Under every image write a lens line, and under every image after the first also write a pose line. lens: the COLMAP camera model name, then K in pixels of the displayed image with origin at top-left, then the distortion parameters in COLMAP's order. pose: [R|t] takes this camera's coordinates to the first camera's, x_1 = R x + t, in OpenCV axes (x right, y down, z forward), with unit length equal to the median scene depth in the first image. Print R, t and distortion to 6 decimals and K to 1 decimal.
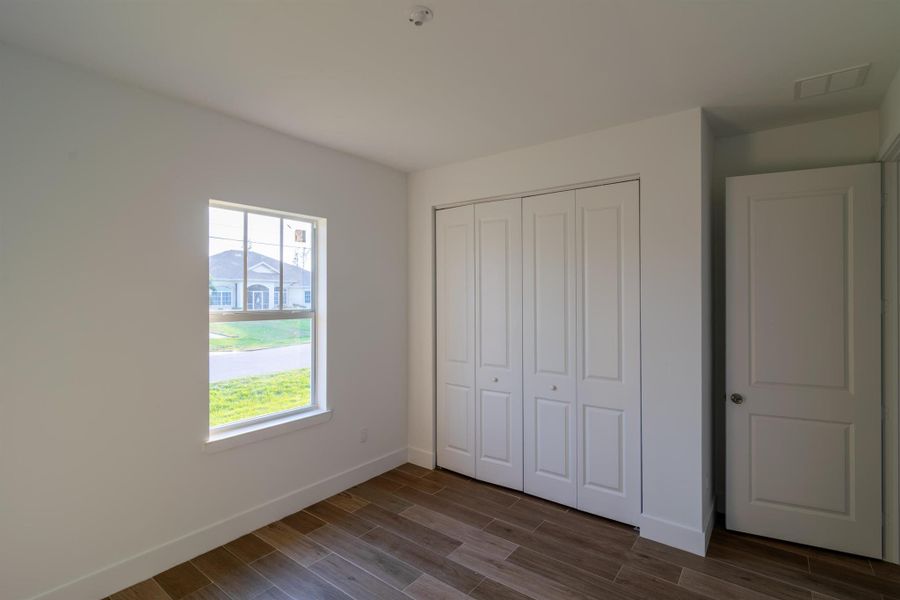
lens RADIAL K [[414.7, 0, 449.6], [0, 414.7, 296.3], [0, 0, 1]] dist [-0.000311, 0.000842]
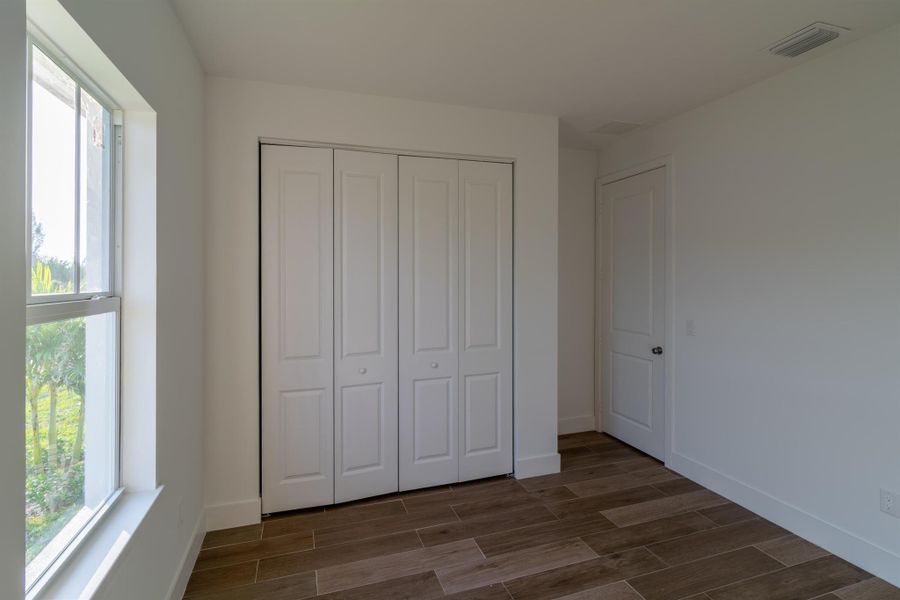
lens RADIAL K [[438.5, 0, 445.3], [0, 438.5, 274.5], [0, 0, 1]] dist [0.000956, -0.000002]
pose [[0.580037, -0.010814, 0.814519, -0.557611], [0.003048, 0.999934, 0.011105, 0.003490], [-0.814585, -0.003959, 0.580031, 0.415181]]
